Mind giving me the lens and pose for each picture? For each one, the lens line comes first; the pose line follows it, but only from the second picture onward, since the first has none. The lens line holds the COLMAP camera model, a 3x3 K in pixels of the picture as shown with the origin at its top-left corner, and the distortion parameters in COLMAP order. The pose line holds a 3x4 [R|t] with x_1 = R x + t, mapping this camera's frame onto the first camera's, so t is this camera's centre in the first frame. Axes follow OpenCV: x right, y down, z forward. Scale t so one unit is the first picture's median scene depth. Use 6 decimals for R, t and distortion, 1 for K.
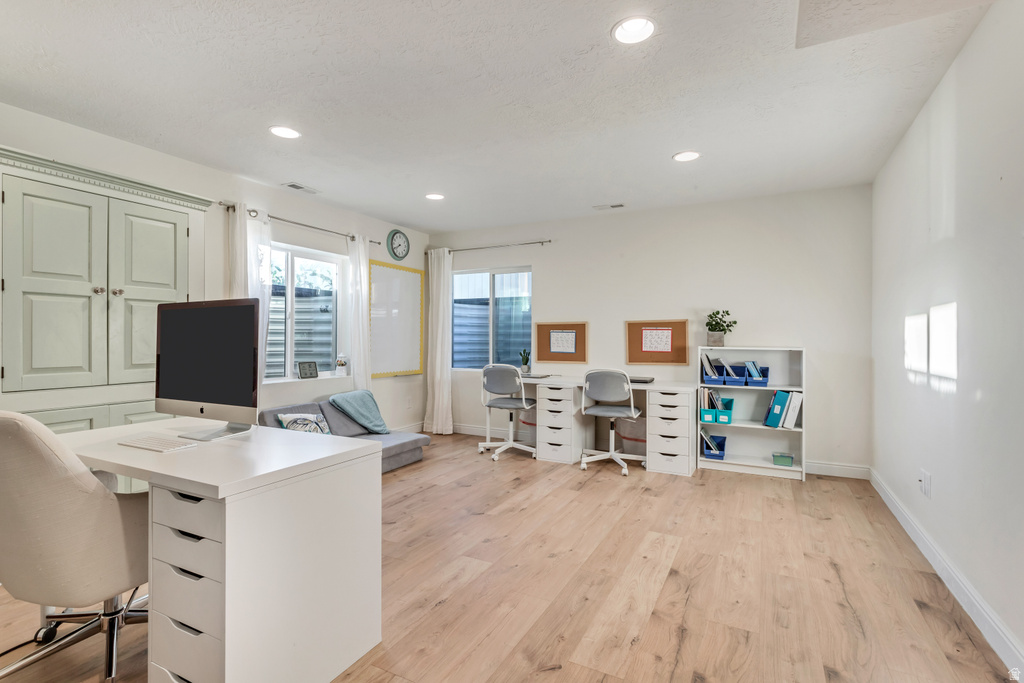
lens RADIAL K [[486.4, 0, 511.1], [0, 486.4, 338.2], [0, 0, 1]] dist [-0.002375, 0.003760]
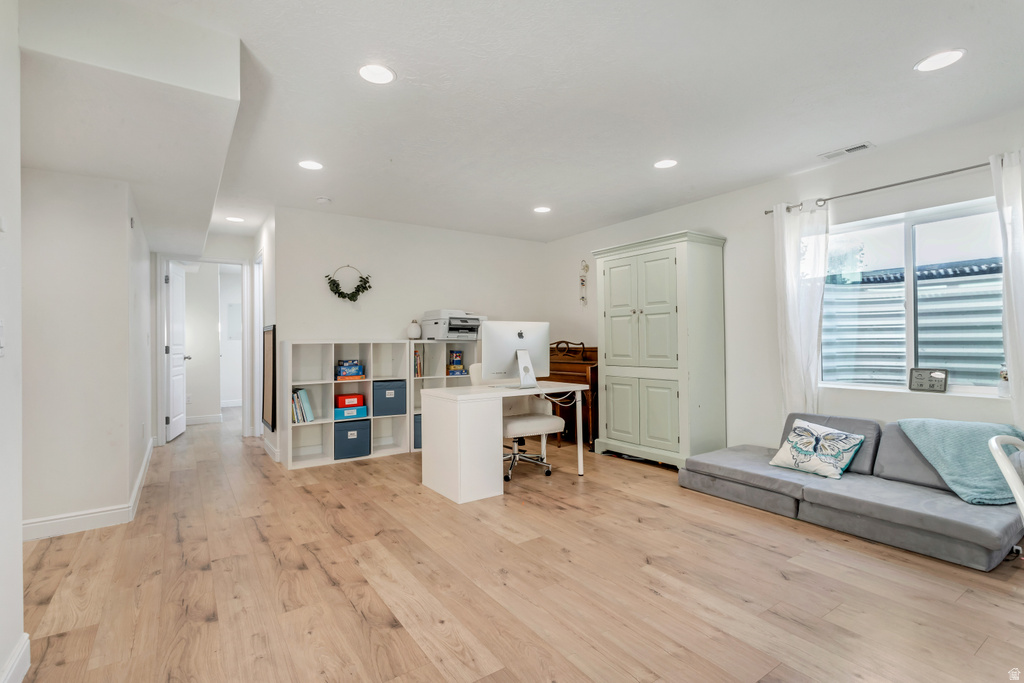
lens RADIAL K [[486.4, 0, 513.3], [0, 486.4, 341.8], [0, 0, 1]] dist [-0.002375, 0.003760]
pose [[-0.467299, 0.001890, -0.884097, 0.580693], [0.009177, 0.999954, -0.002713, 0.007189], [0.884052, -0.009381, -0.467295, 0.942530]]
